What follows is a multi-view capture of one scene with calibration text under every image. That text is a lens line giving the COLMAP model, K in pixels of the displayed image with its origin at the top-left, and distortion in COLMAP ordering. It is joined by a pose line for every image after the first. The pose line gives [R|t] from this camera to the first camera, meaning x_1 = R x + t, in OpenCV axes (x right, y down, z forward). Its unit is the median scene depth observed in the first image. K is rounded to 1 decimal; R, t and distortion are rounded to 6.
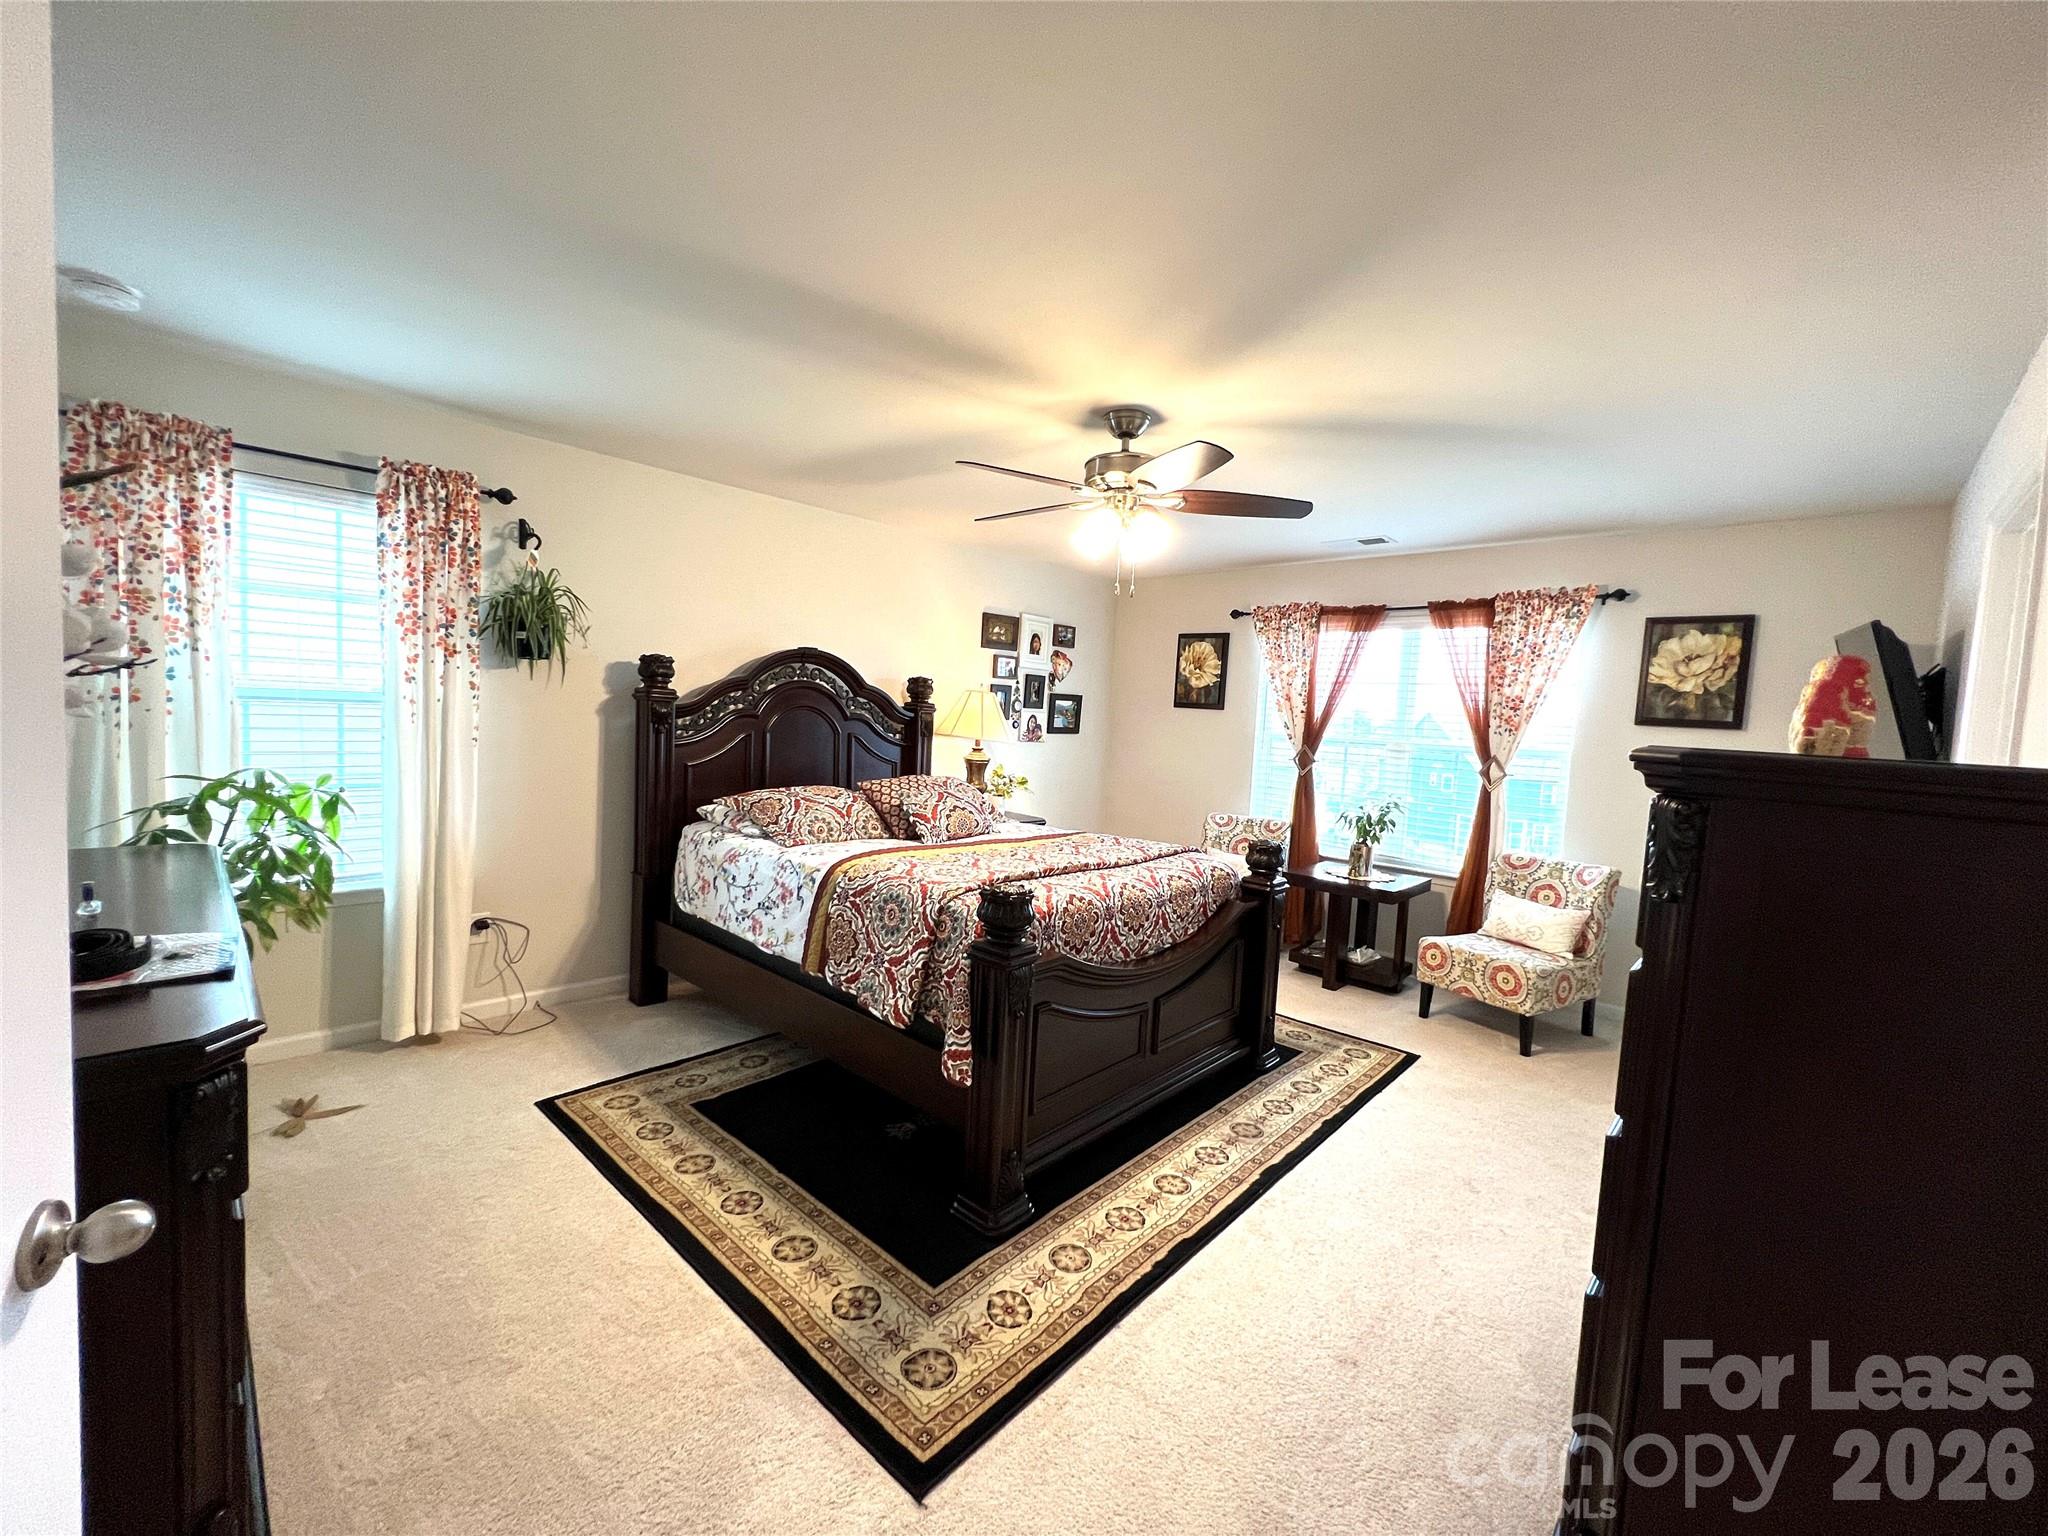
lens RADIAL K [[816.6, 0, 1017.8], [0, 816.6, 766.0], [0, 0, 1]] dist [-0.002532, 0.000664]
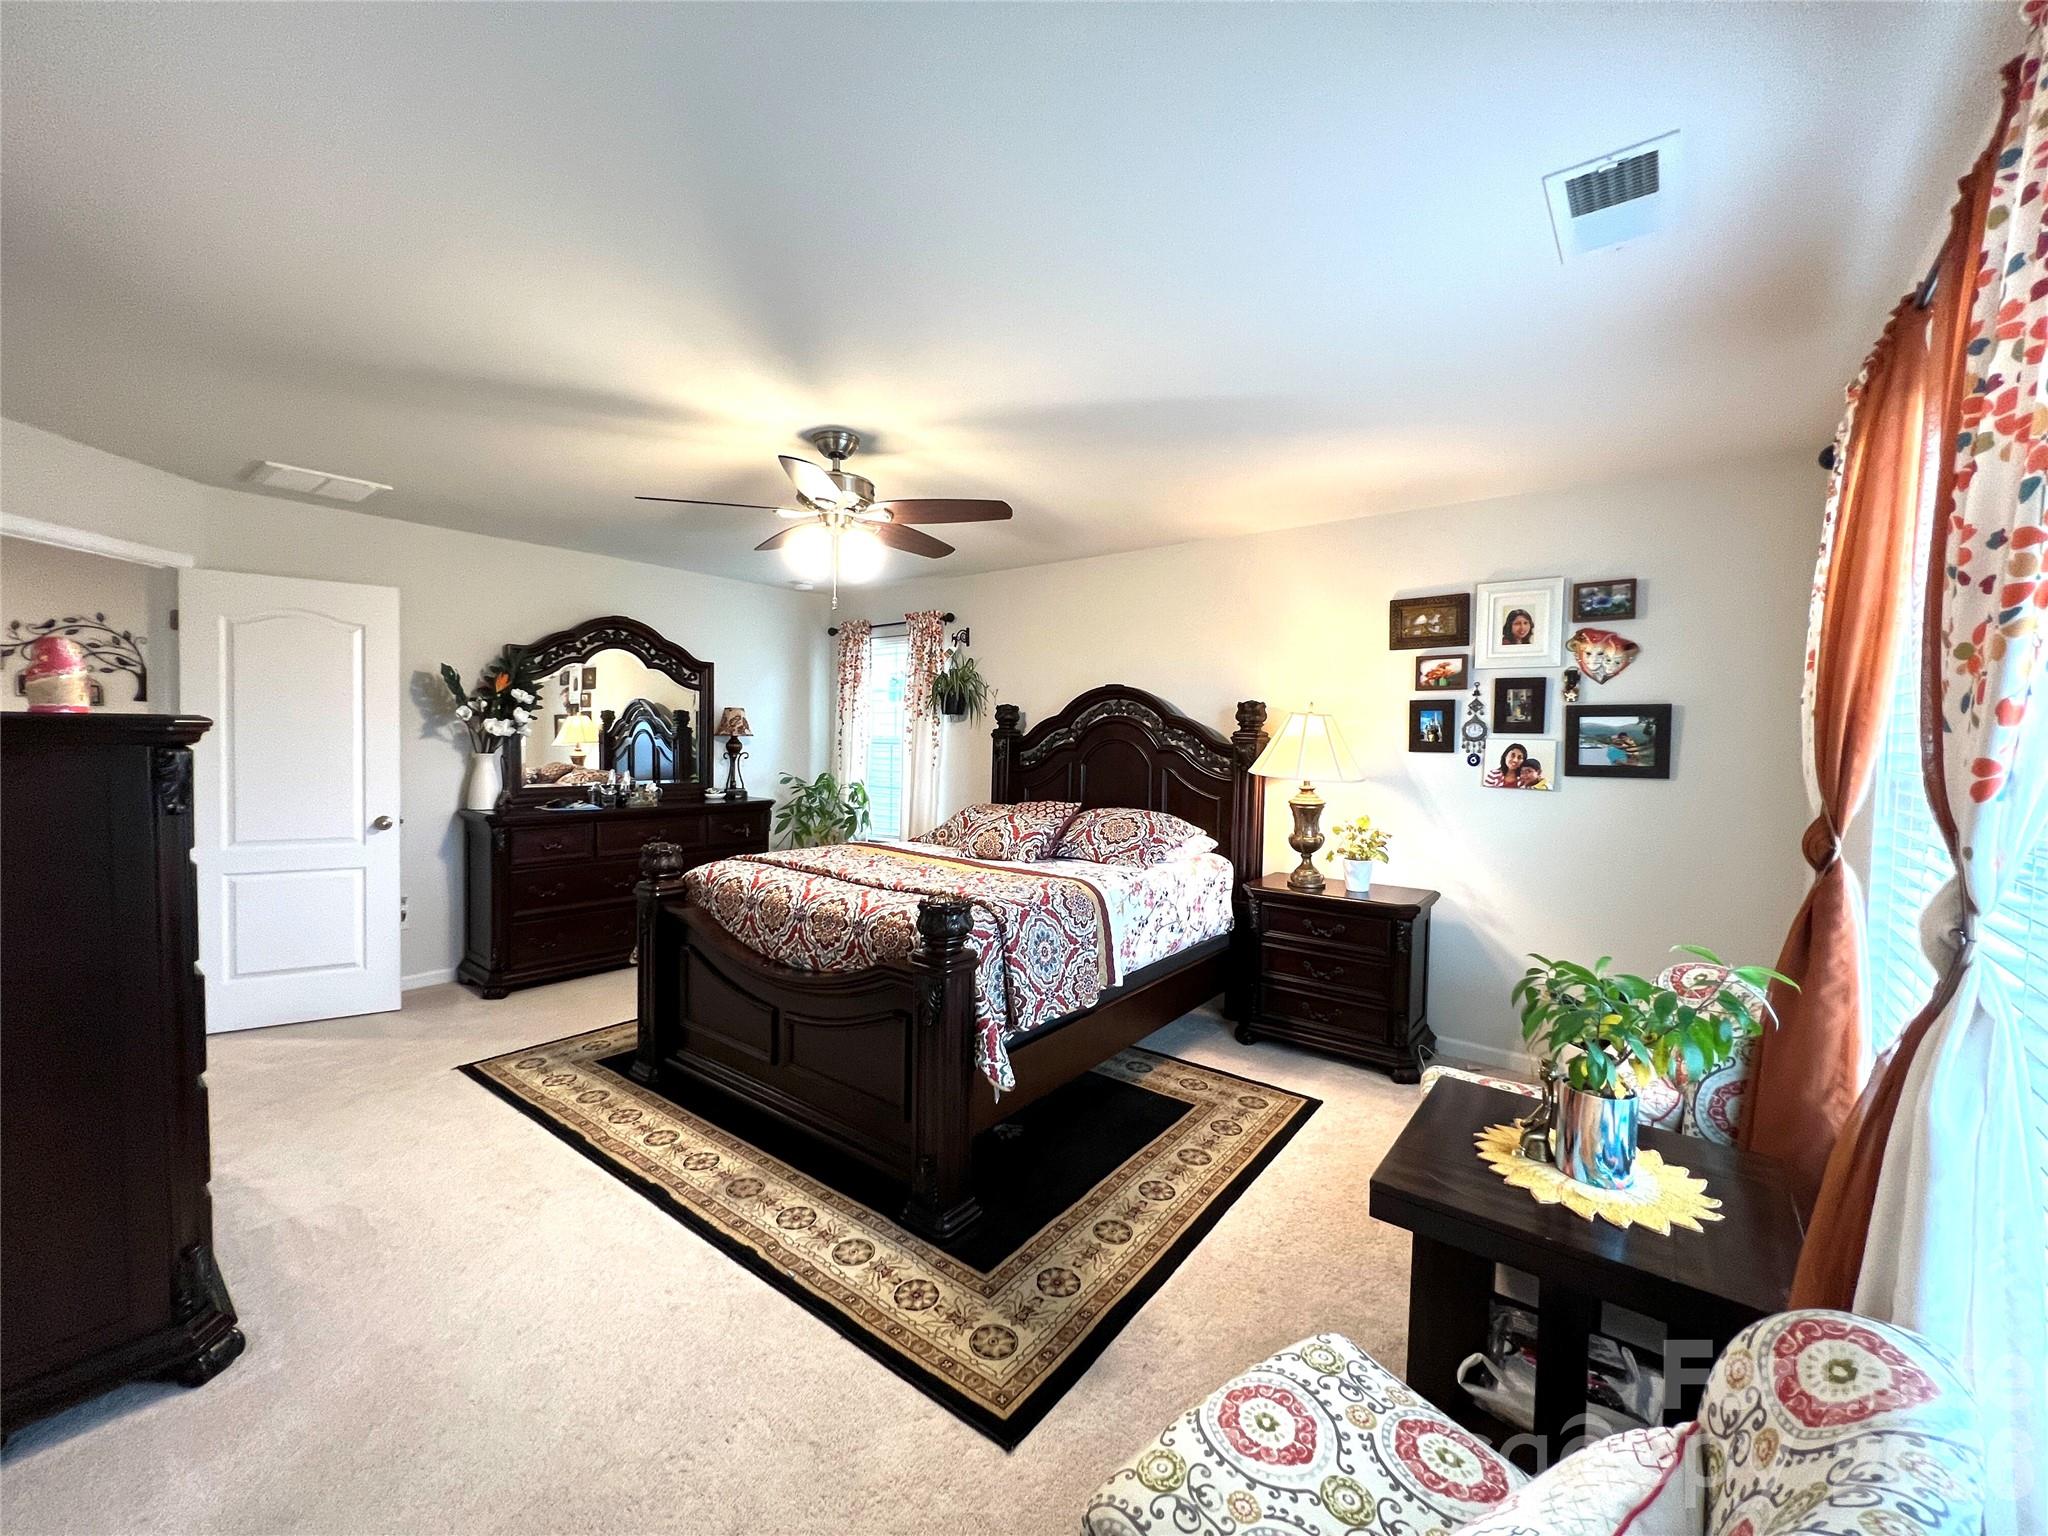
lens RADIAL K [[816.6, 0, 1017.8], [0, 816.6, 766.0], [0, 0, 1]] dist [-0.002532, 0.000664]
pose [[0.089184, -0.013602, -0.995922, 1.055572], [-0.078184, 0.996726, -0.020614, -0.009241], [0.992942, 0.079704, 0.087829, 1.047991]]
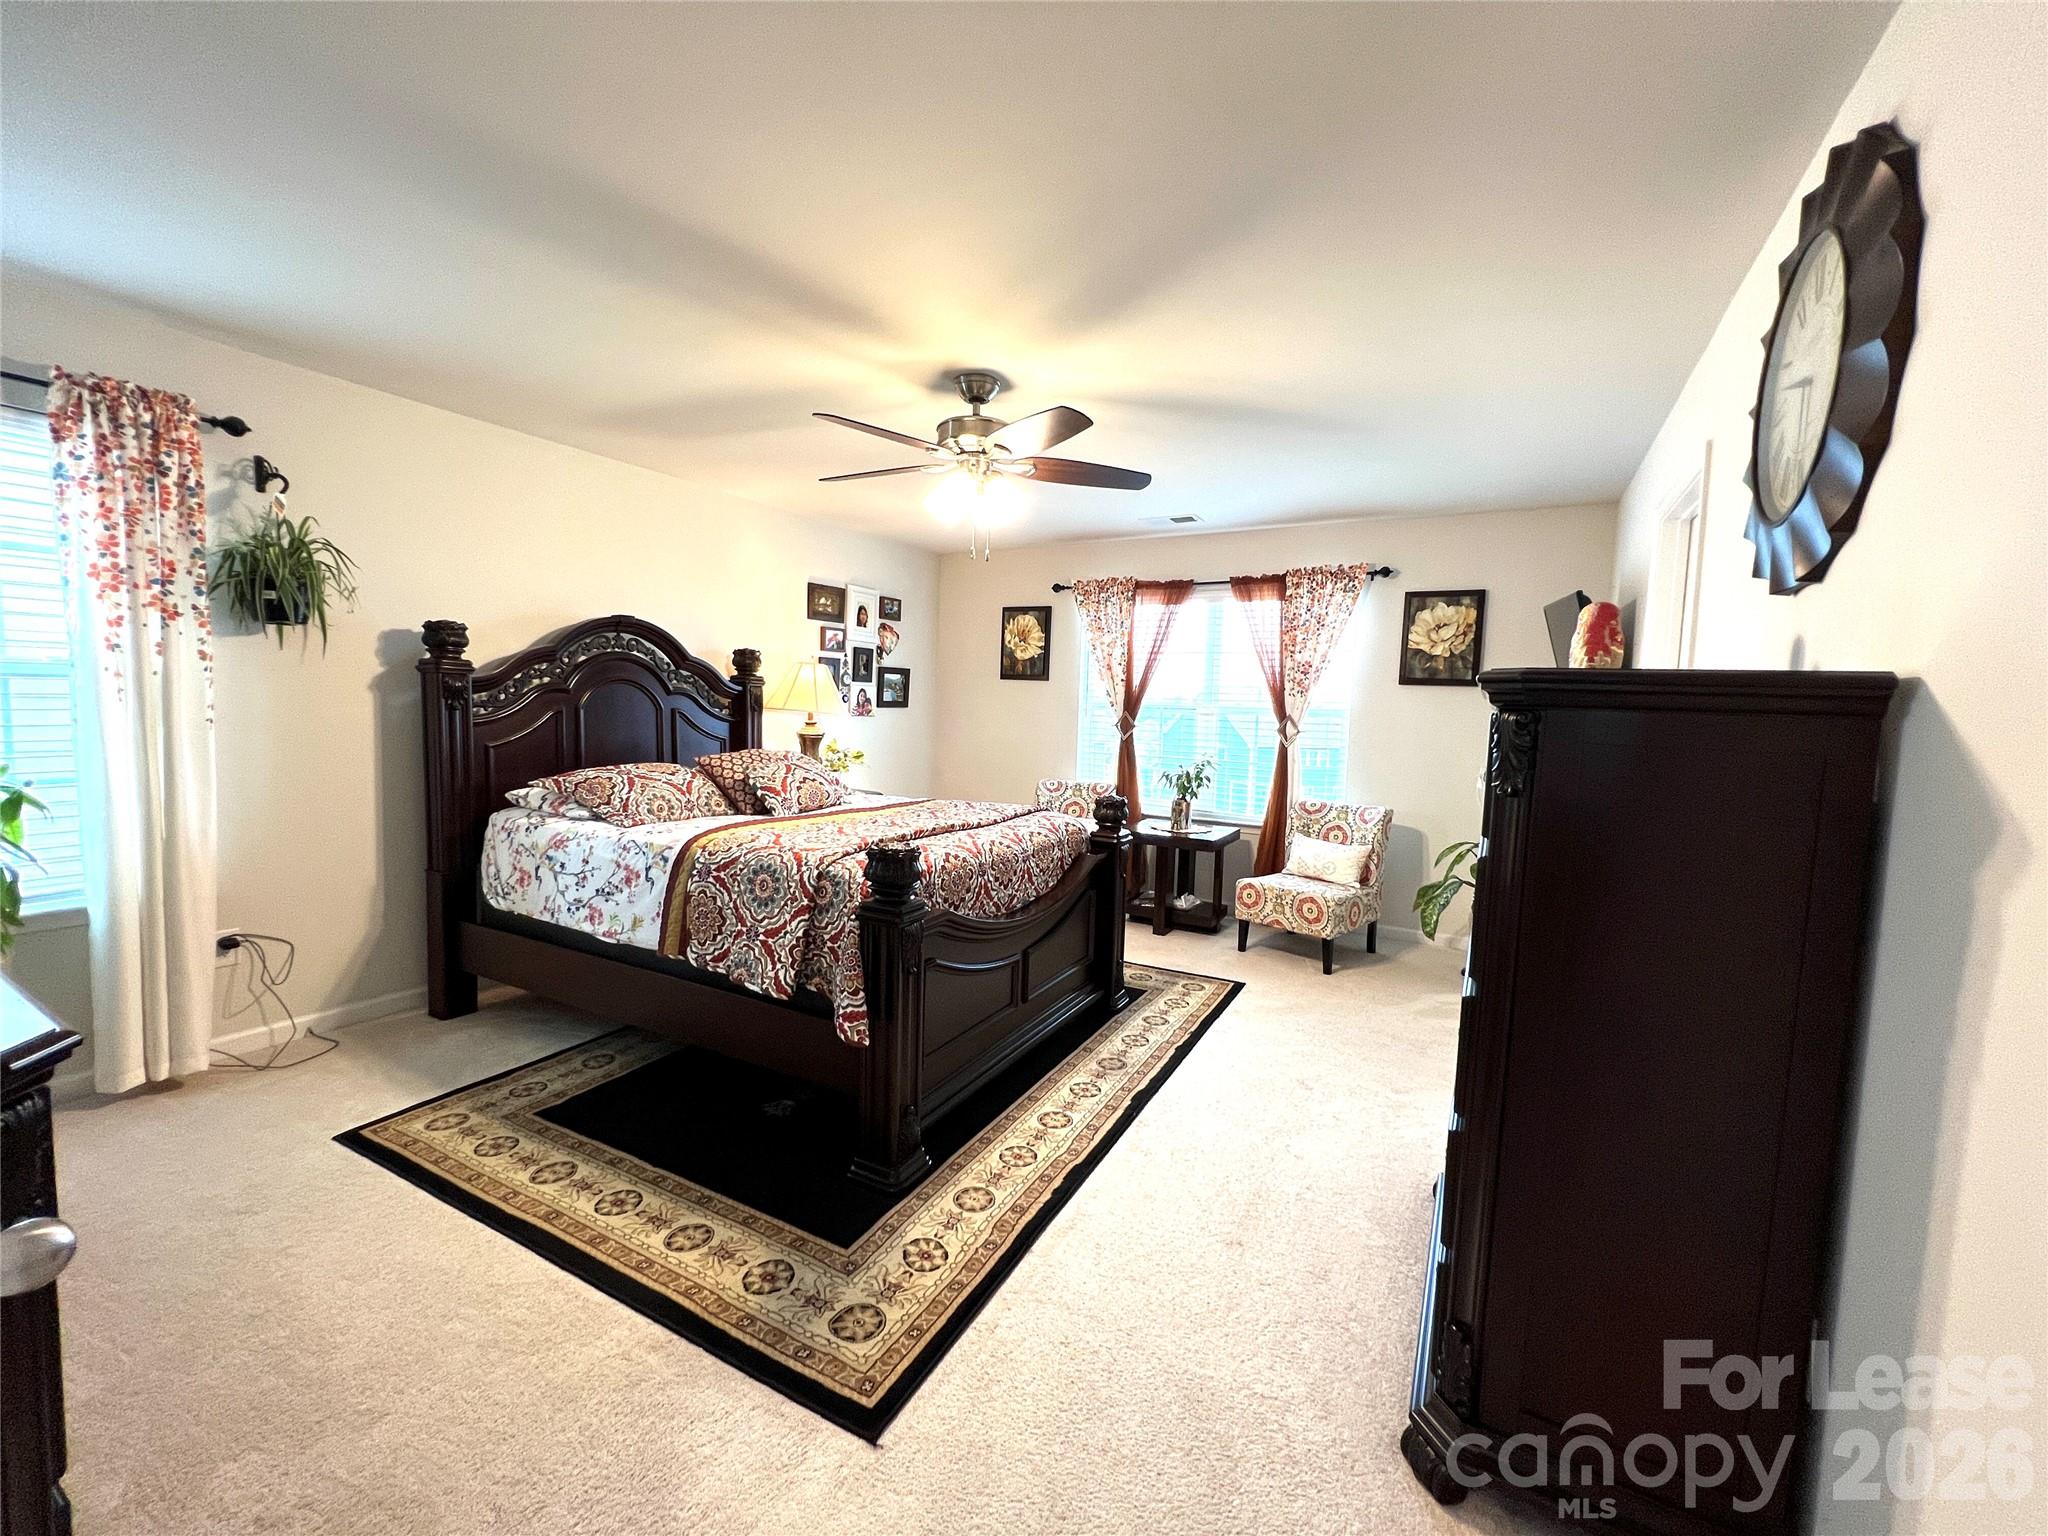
lens RADIAL K [[816.6, 0, 1017.8], [0, 816.6, 766.0], [0, 0, 1]] dist [-0.002532, 0.000664]
pose [[0.969977, -0.040489, 0.239802, -0.070943], [0.035456, 0.999052, 0.025269, 0.022197], [-0.240598, -0.016008, 0.970493, -0.001890]]
